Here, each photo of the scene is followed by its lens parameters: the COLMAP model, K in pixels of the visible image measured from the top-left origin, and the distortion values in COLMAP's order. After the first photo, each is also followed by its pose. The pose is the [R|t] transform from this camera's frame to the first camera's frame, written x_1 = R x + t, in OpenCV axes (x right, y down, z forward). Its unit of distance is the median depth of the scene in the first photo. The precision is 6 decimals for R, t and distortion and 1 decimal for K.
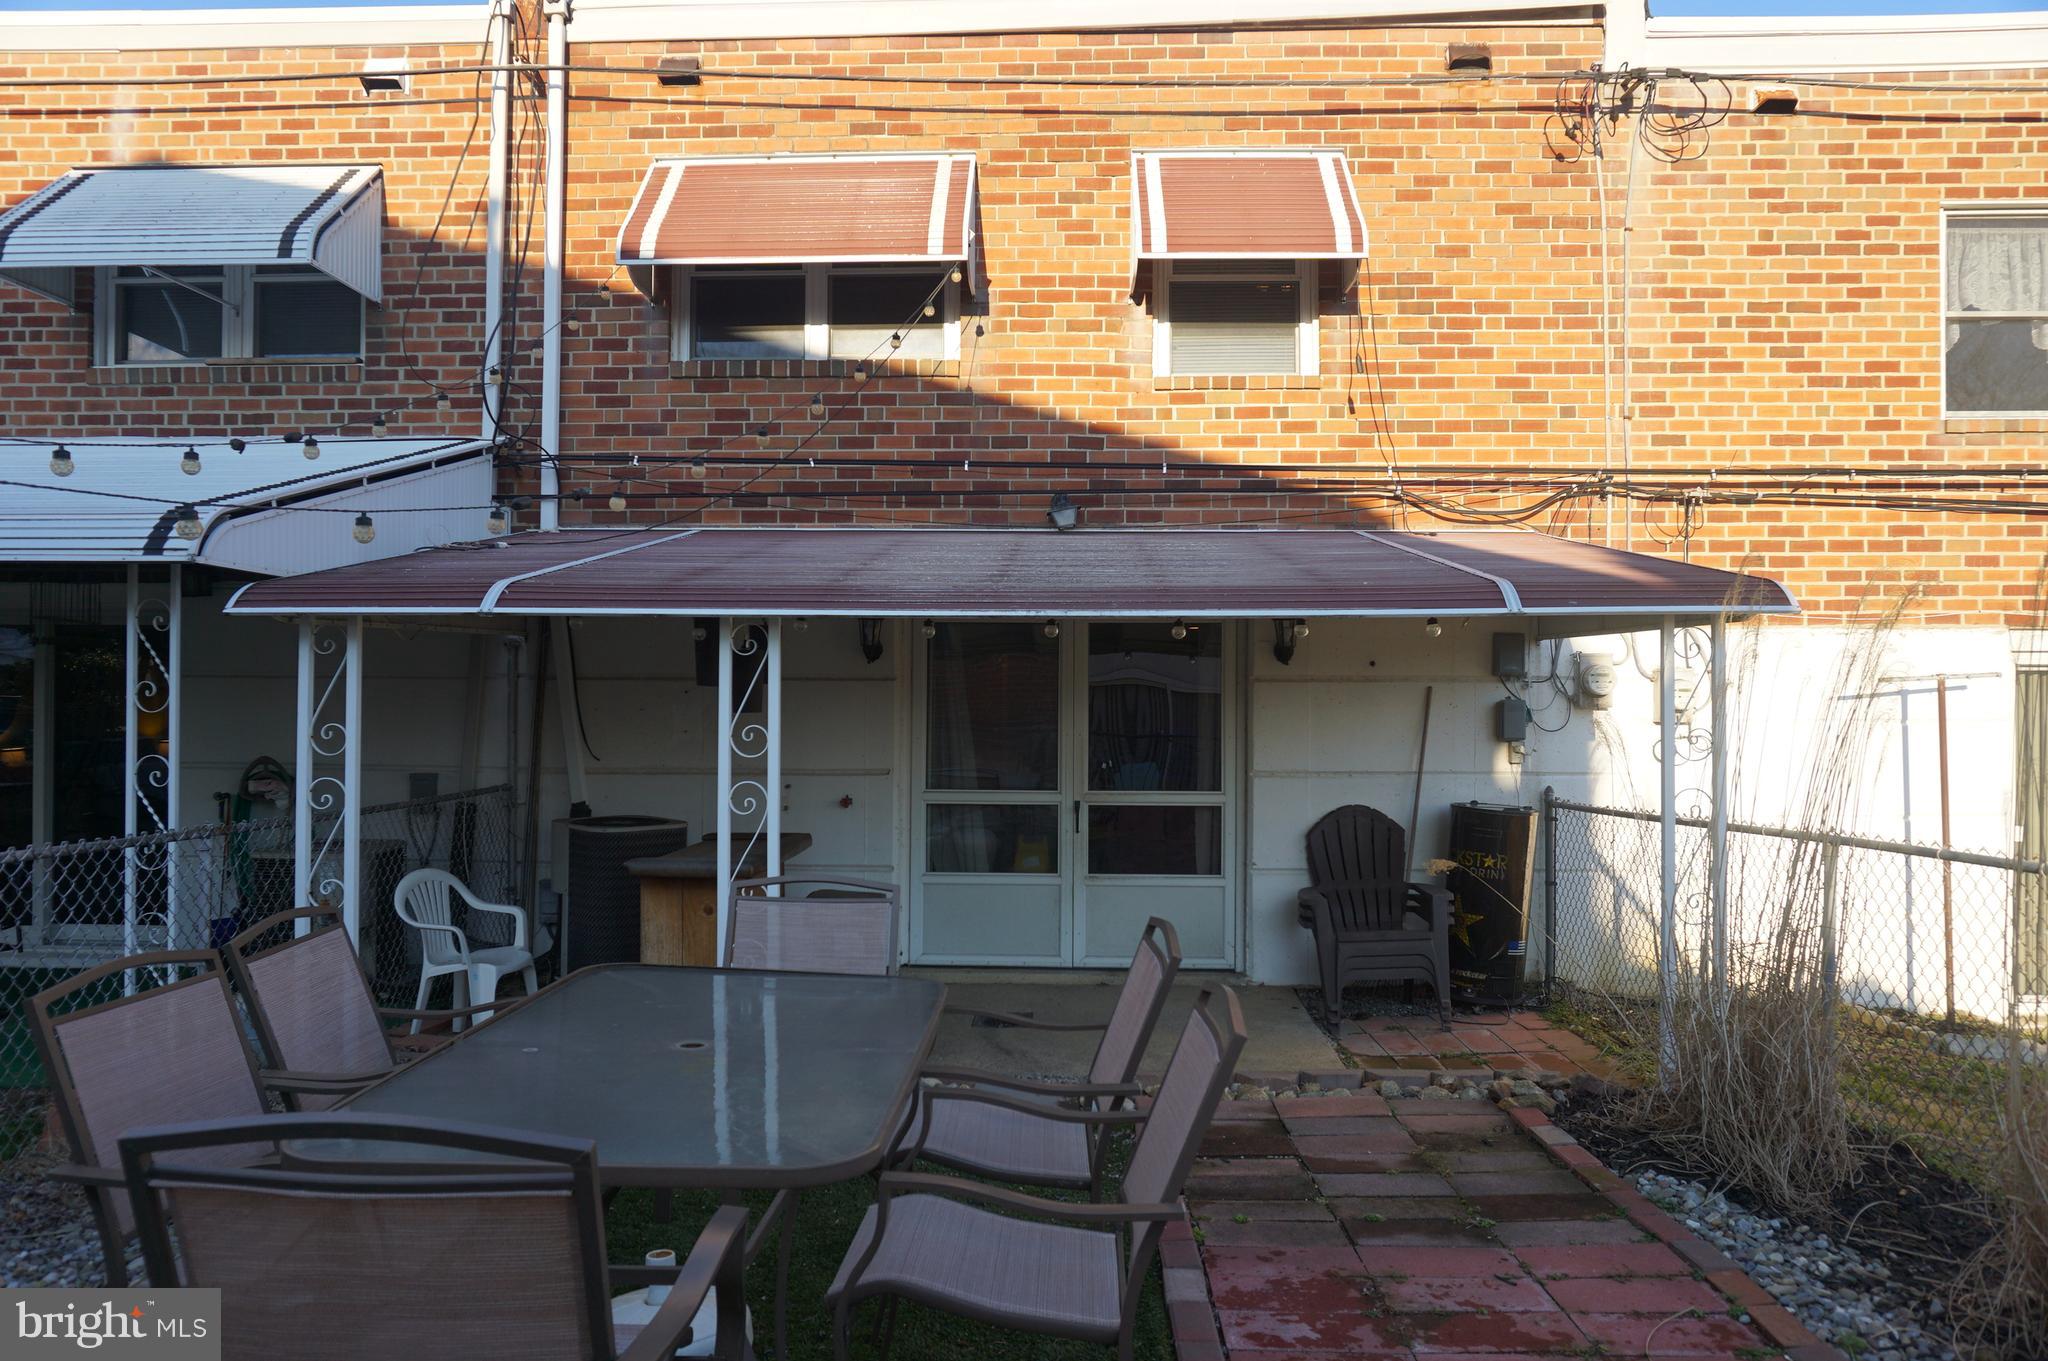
lens RADIAL K [[1361.3, 0, 1048.2], [0, 1361.3, 681.0], [0, 0, 1]] dist [-0.048698, 0.034609]
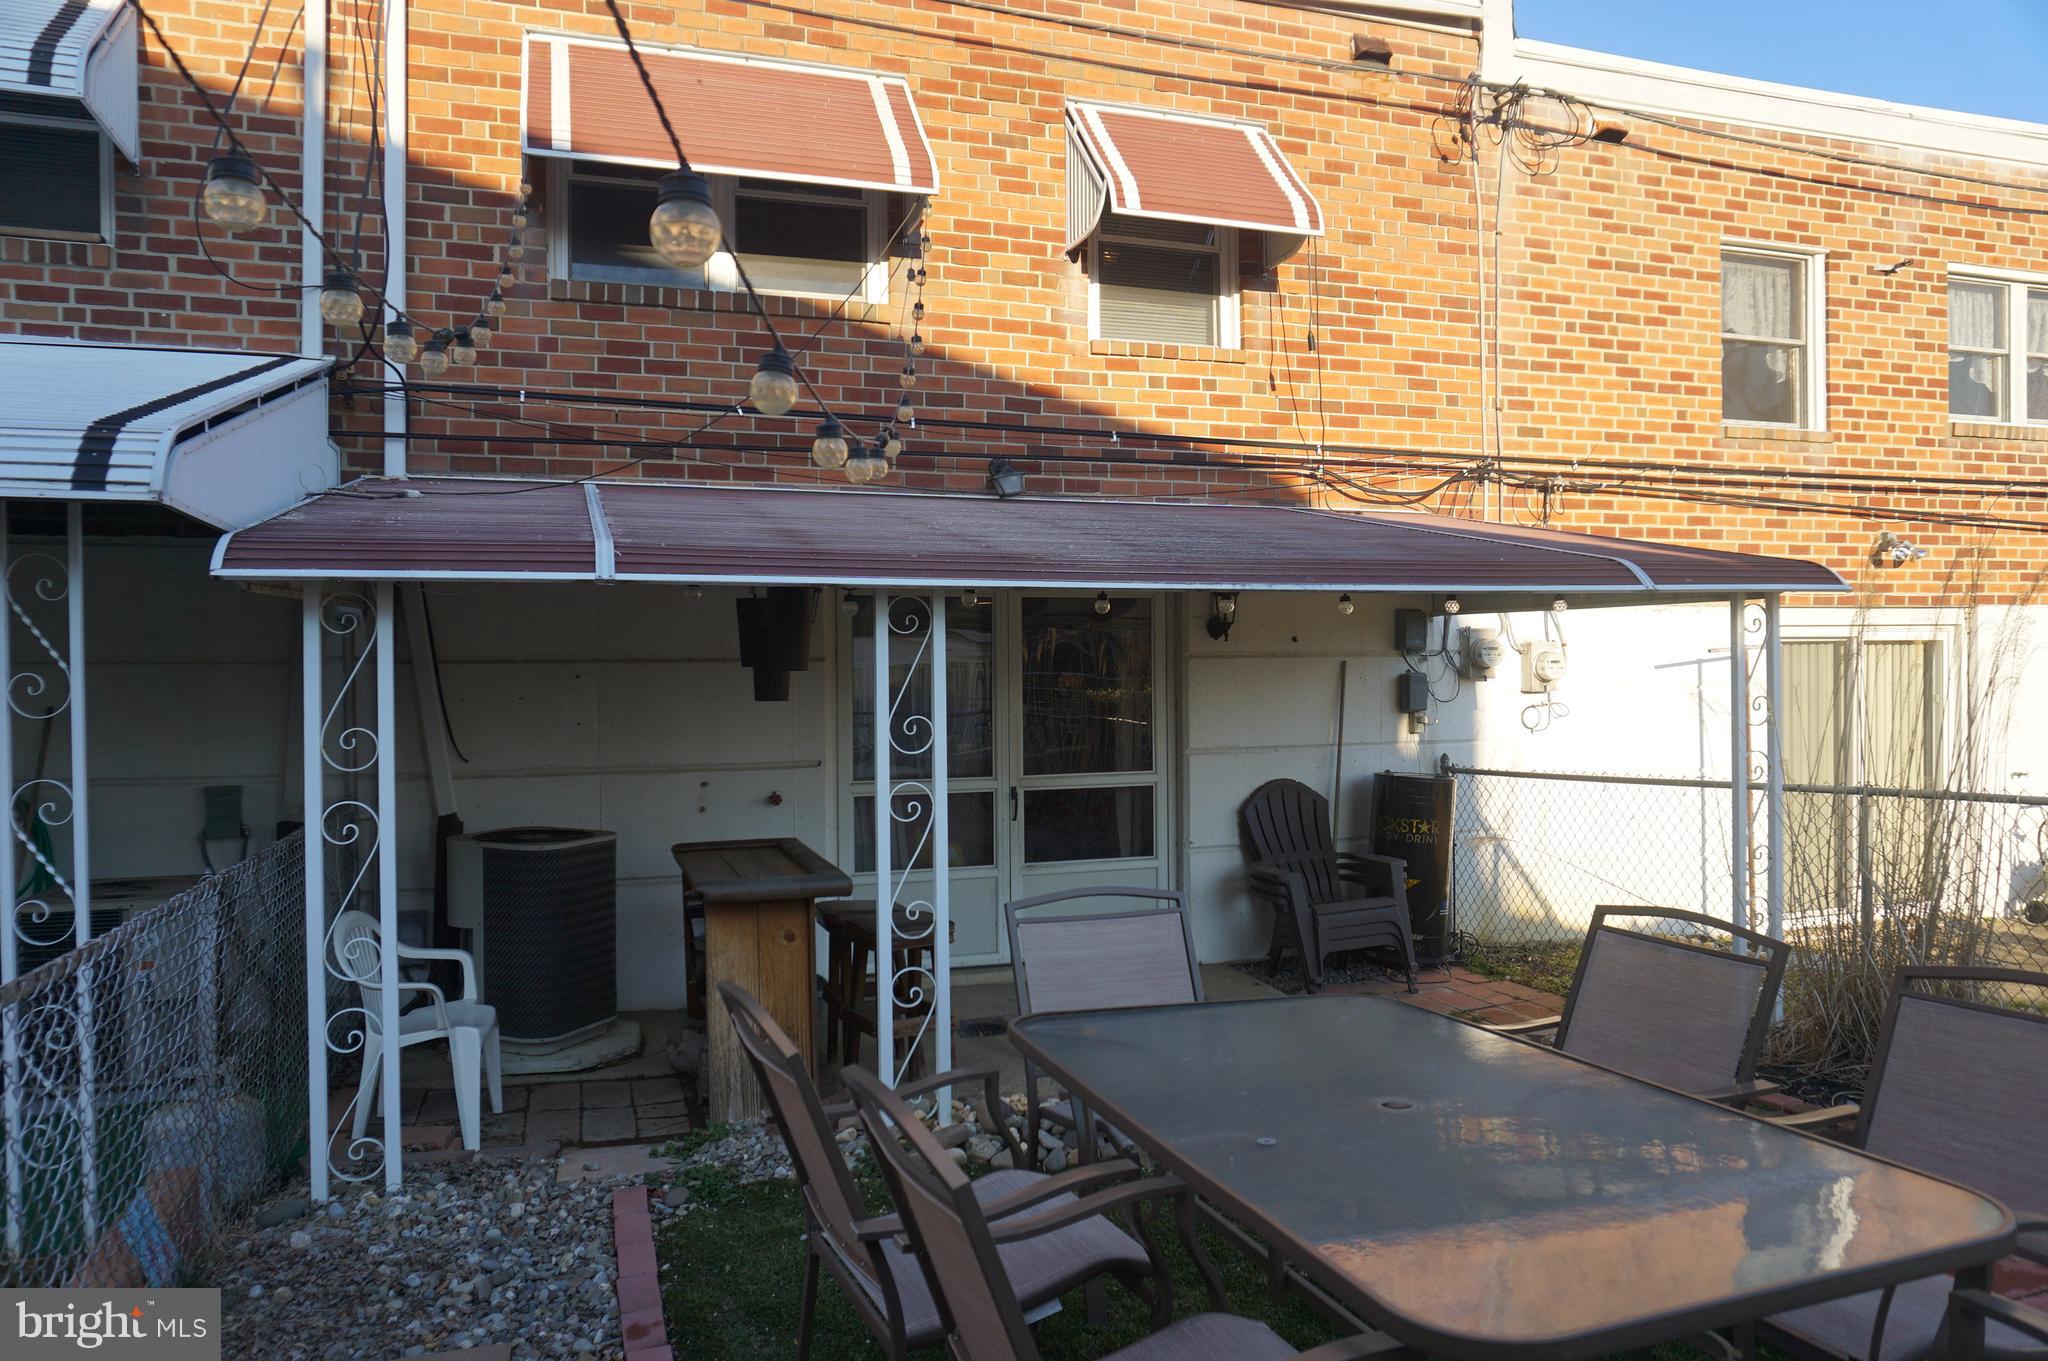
lens RADIAL K [[1361.3, 0, 1093.5], [0, 1361.3, 678.8], [0, 0, 1]] dist [-0.048698, 0.034609]
pose [[0.934169, -0.015557, 0.356491, -0.264329], [0.009715, 0.999788, 0.018174, -0.002866], [-0.356698, -0.013514, 0.934122, 0.105330]]
